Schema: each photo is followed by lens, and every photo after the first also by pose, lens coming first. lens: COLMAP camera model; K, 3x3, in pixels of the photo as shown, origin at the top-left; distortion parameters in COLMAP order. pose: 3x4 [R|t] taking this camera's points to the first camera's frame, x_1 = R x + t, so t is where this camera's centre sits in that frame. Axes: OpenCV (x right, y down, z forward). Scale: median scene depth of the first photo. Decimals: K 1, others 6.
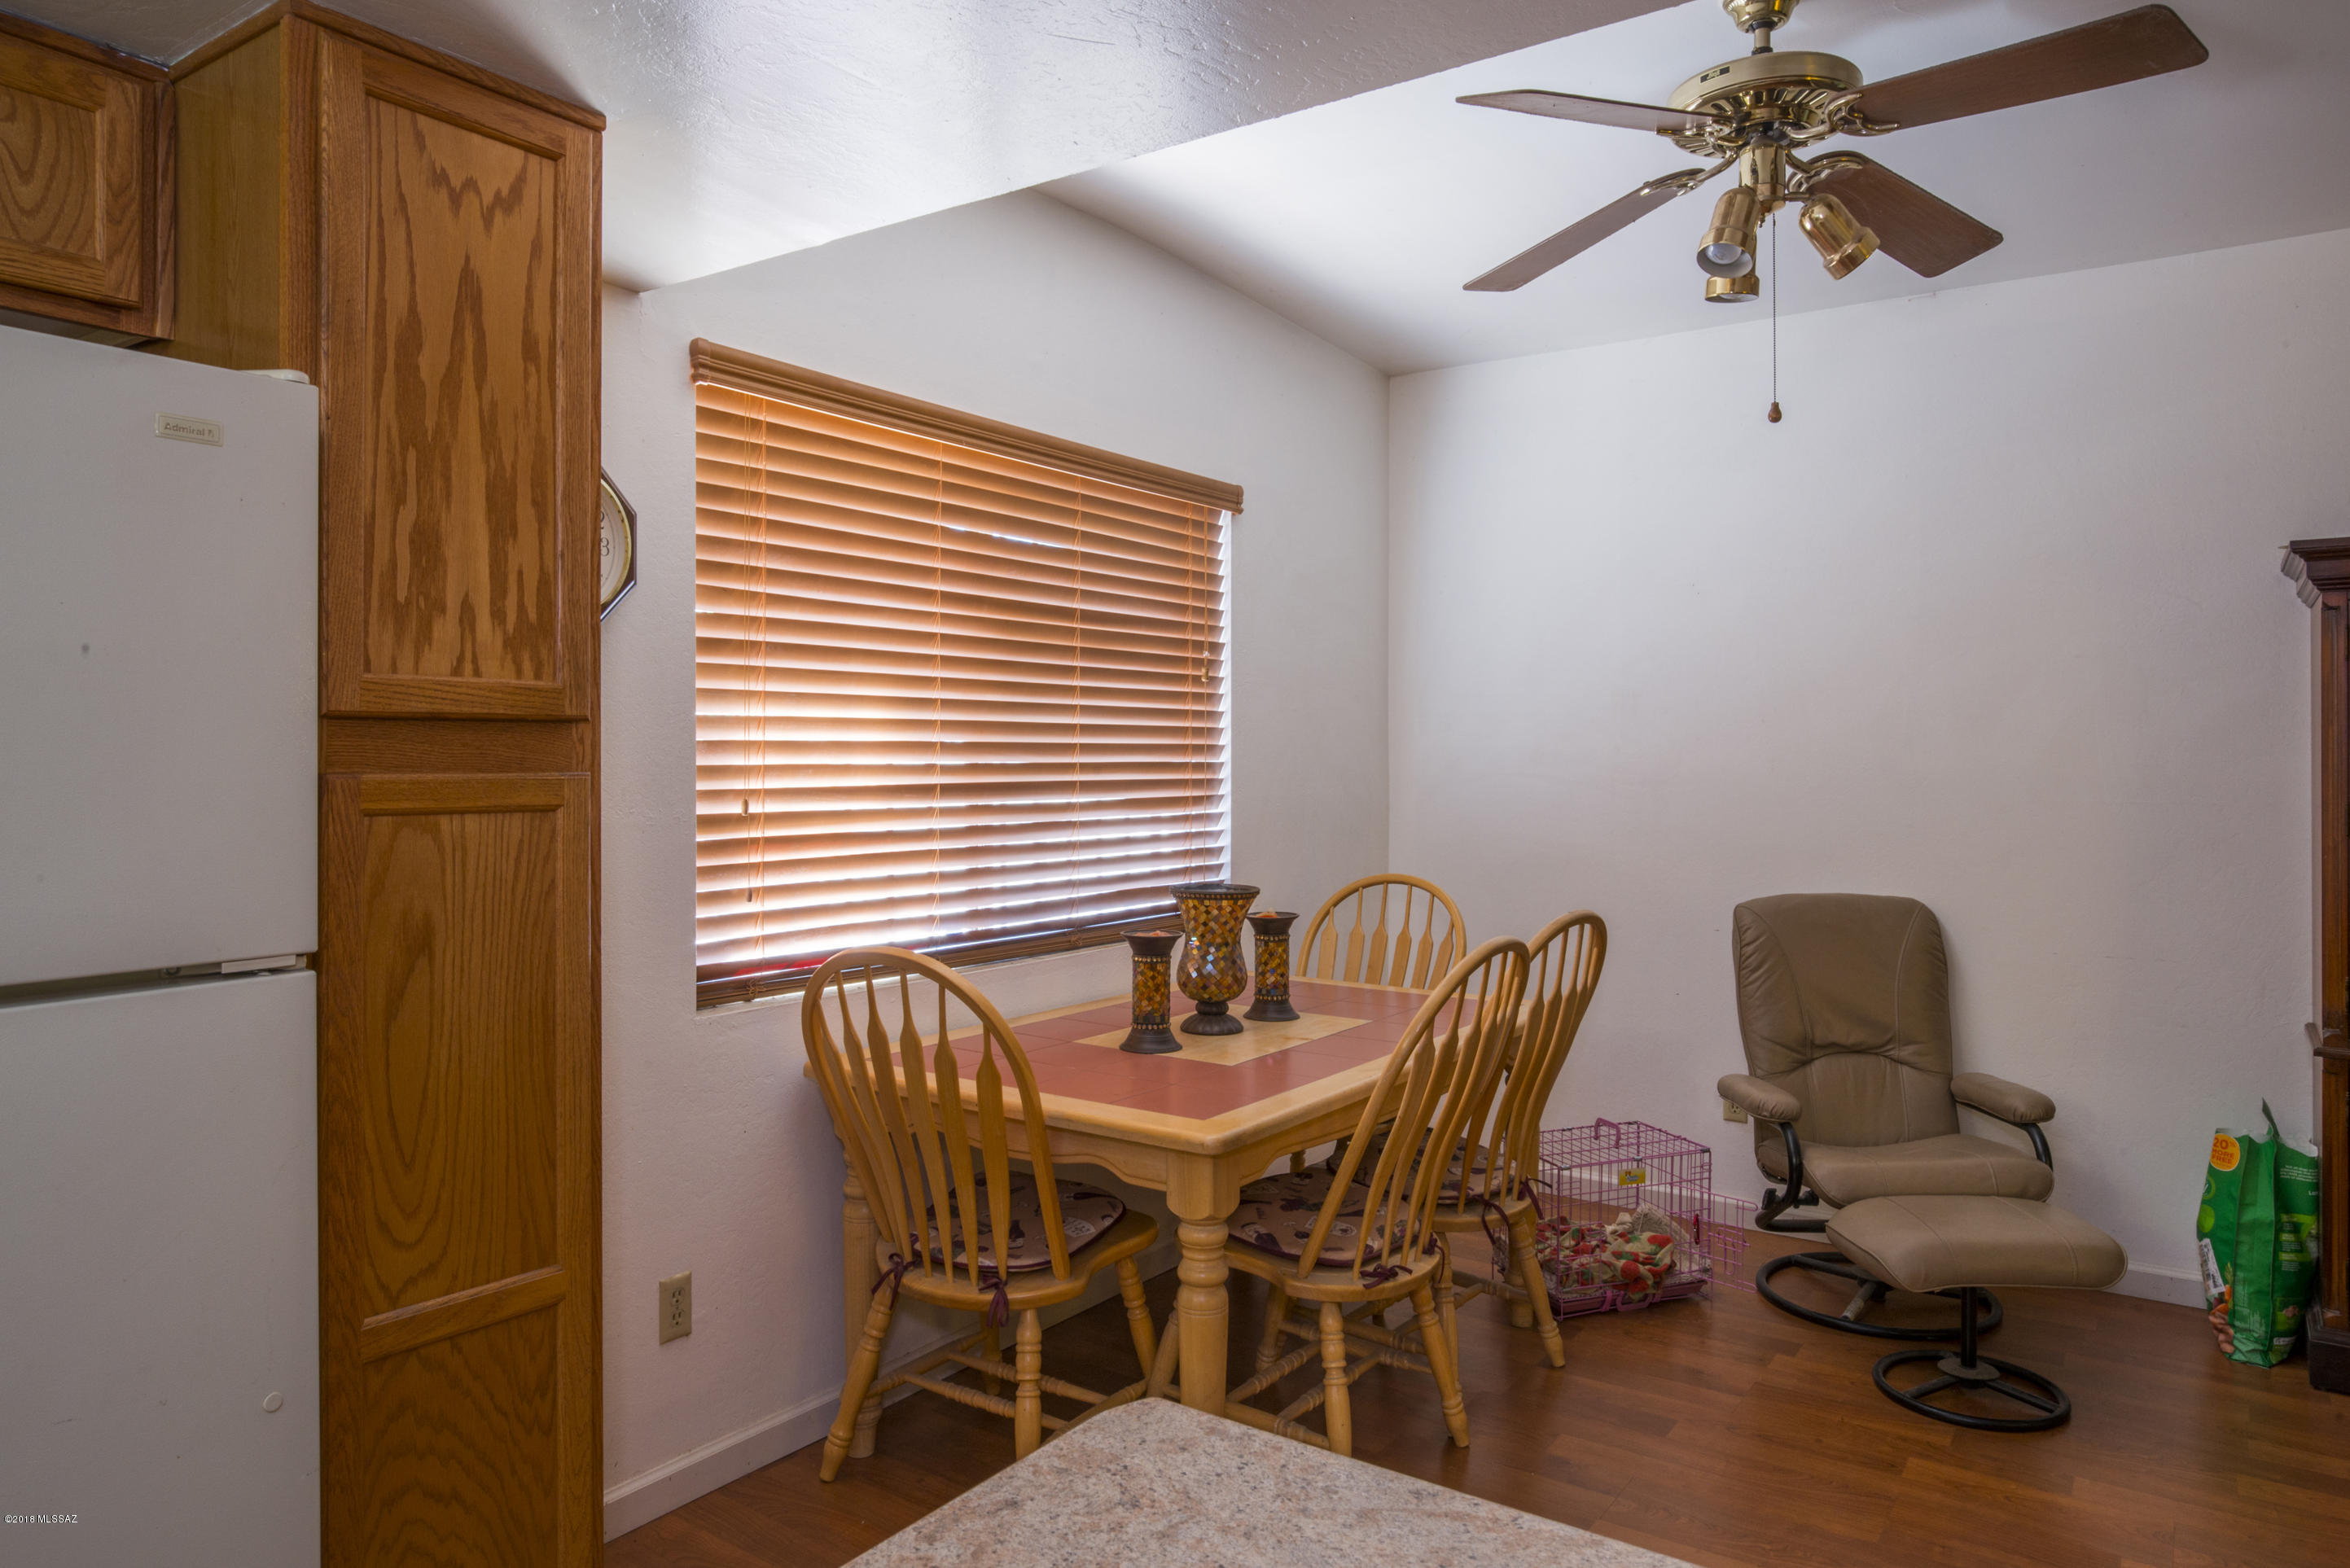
lens RADIAL K [[1730.2, 0, 1173.6], [0, 1730.2, 711.0], [0, 0, 1]] dist [-0.000594, -0.000628]
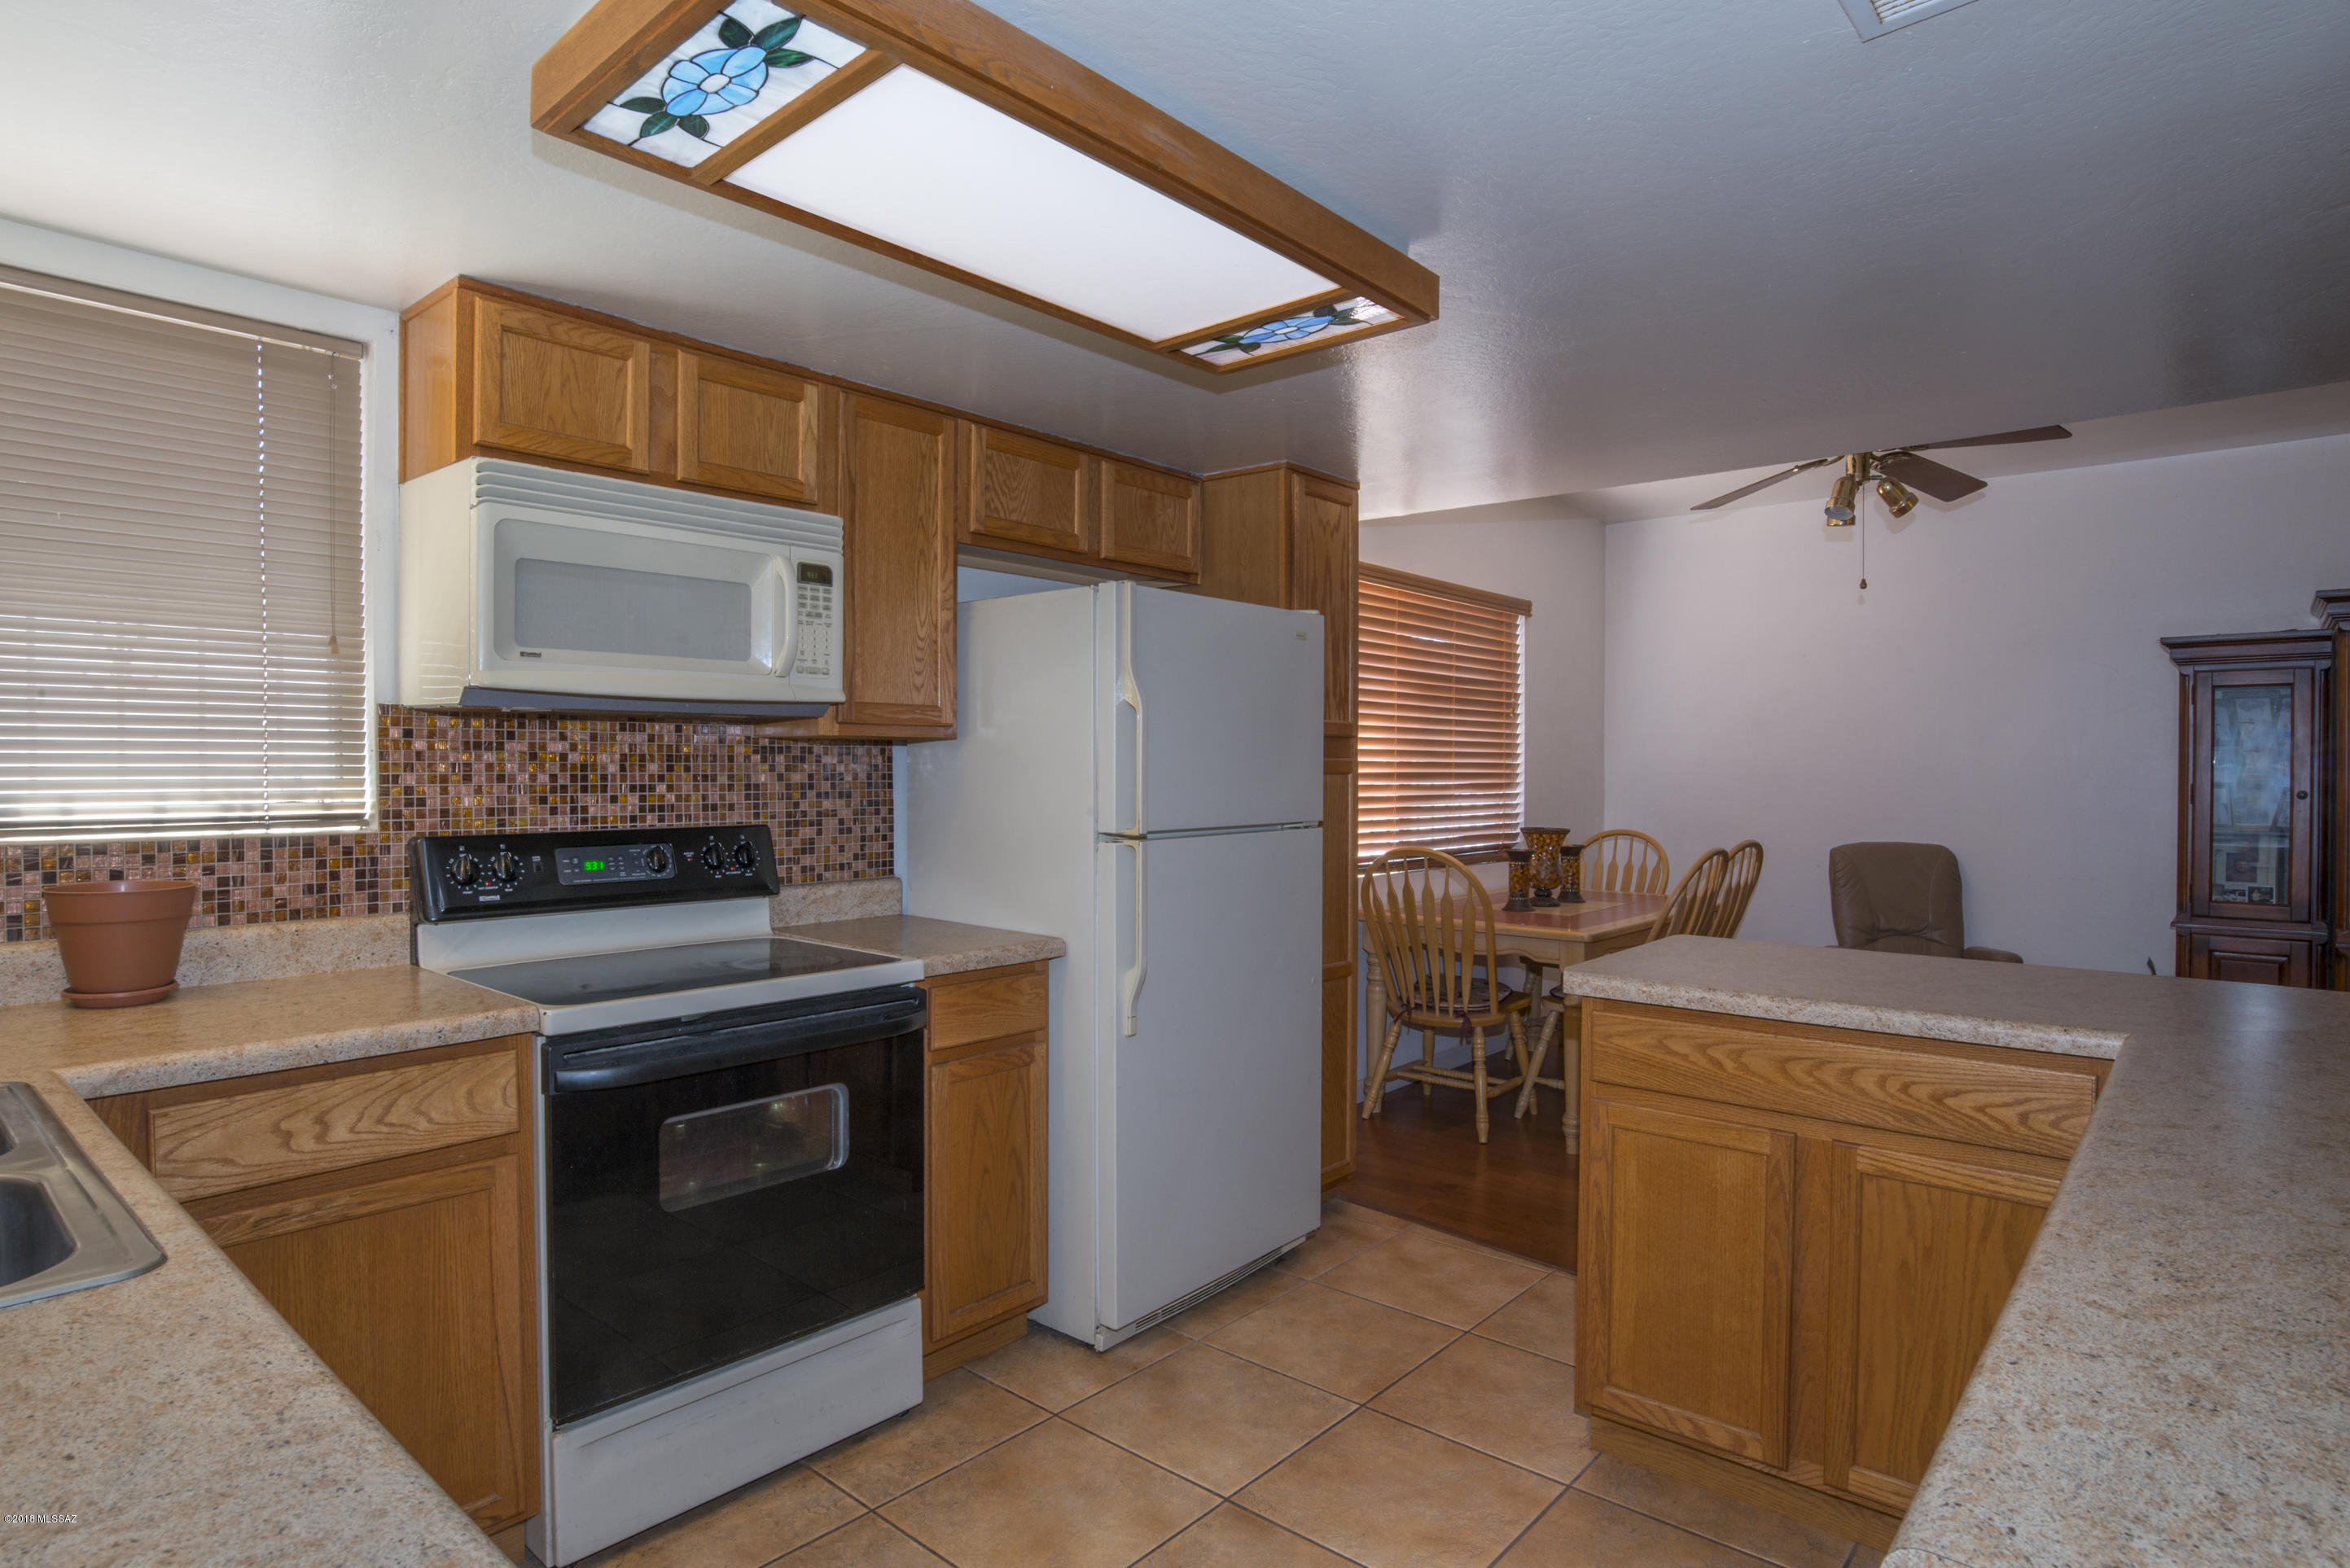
lens RADIAL K [[1687.4, 0, 1089.8], [0, 1687.4, 751.8], [0, 0, 1]] dist [-0.003815, 0.060568]
pose [[0.997060, -0.000317, -0.076622, -0.267187], [0.001249, 0.999926, 0.012118, -0.002344], [0.076612, -0.012178, 0.996987, -0.692048]]
